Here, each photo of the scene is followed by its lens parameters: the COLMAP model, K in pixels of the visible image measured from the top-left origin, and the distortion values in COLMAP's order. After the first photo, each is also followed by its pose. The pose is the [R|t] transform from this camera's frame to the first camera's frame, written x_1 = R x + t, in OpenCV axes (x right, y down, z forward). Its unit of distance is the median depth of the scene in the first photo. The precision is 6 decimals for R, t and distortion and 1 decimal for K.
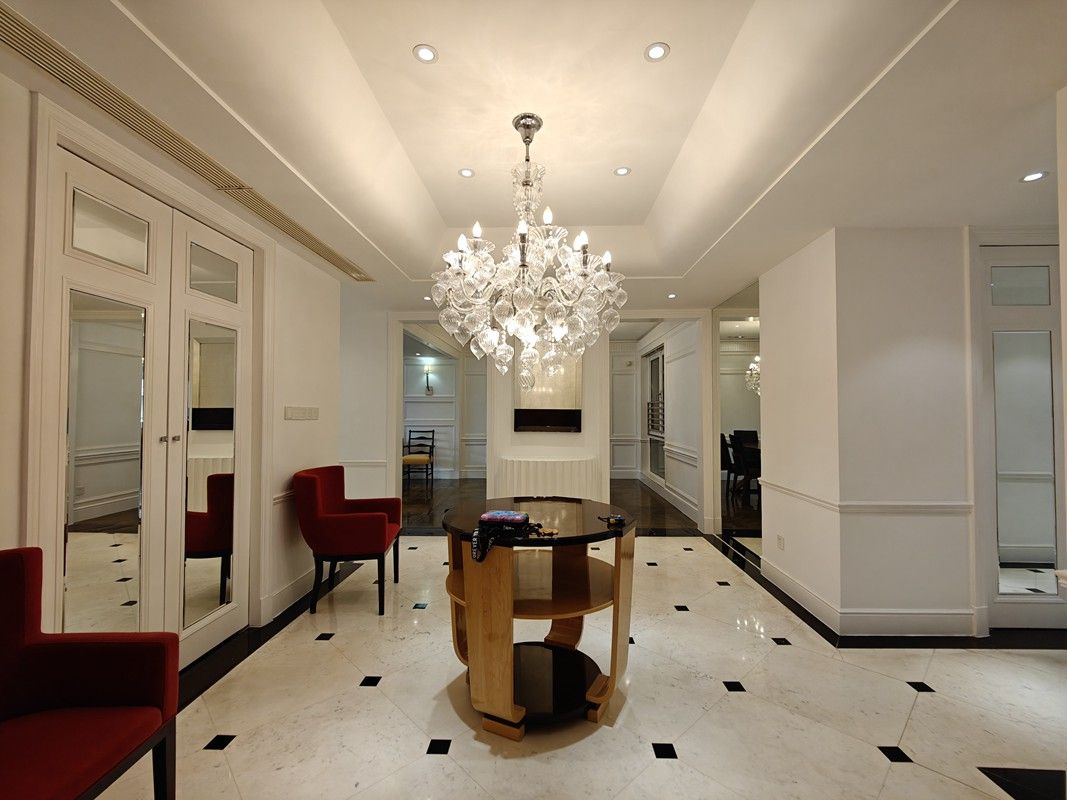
lens RADIAL K [[467.5, 0, 533.5], [0, 467.5, 398.0], [0, 0, 1]] dist [0.004731, 0.000717]
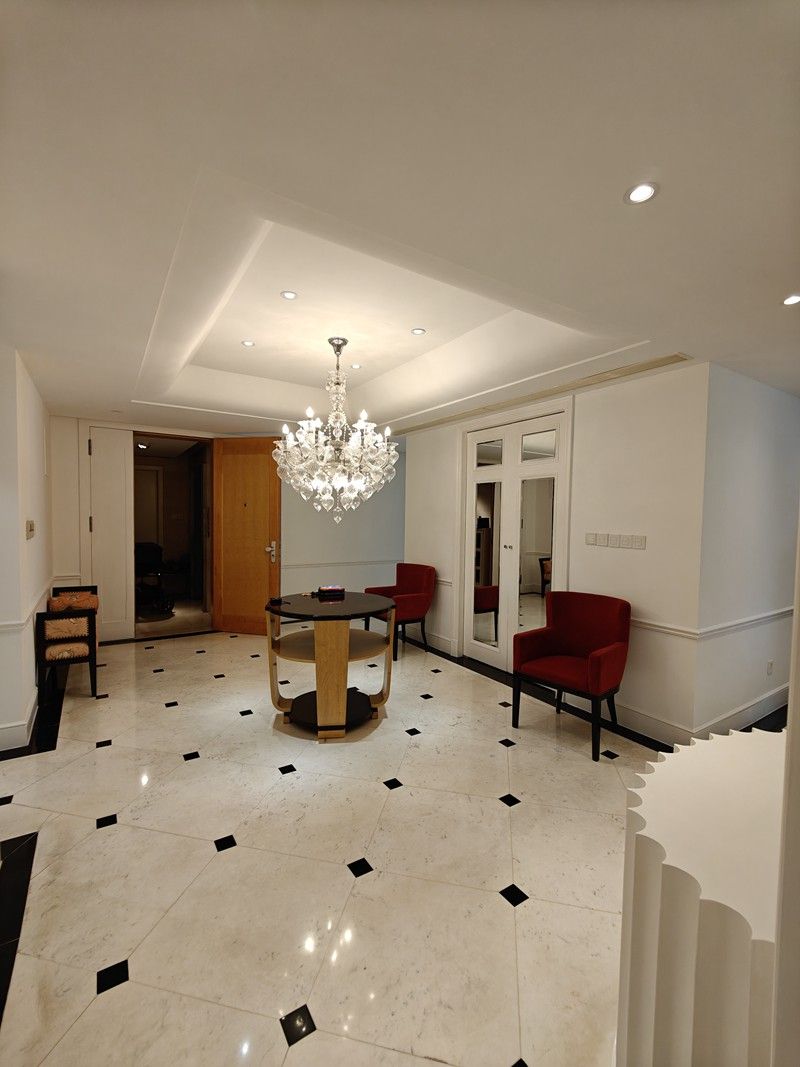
lens RADIAL K [[467.5, 0, 399.6], [0, 467.5, 537.1], [0, 0, 1]] dist [0.004731, 0.000717]
pose [[-0.820489, 0.013598, -0.571500, 0.569477], [-0.000945, 0.999683, 0.025142, -0.001734], [0.571661, 0.021169, -0.820217, 1.955734]]
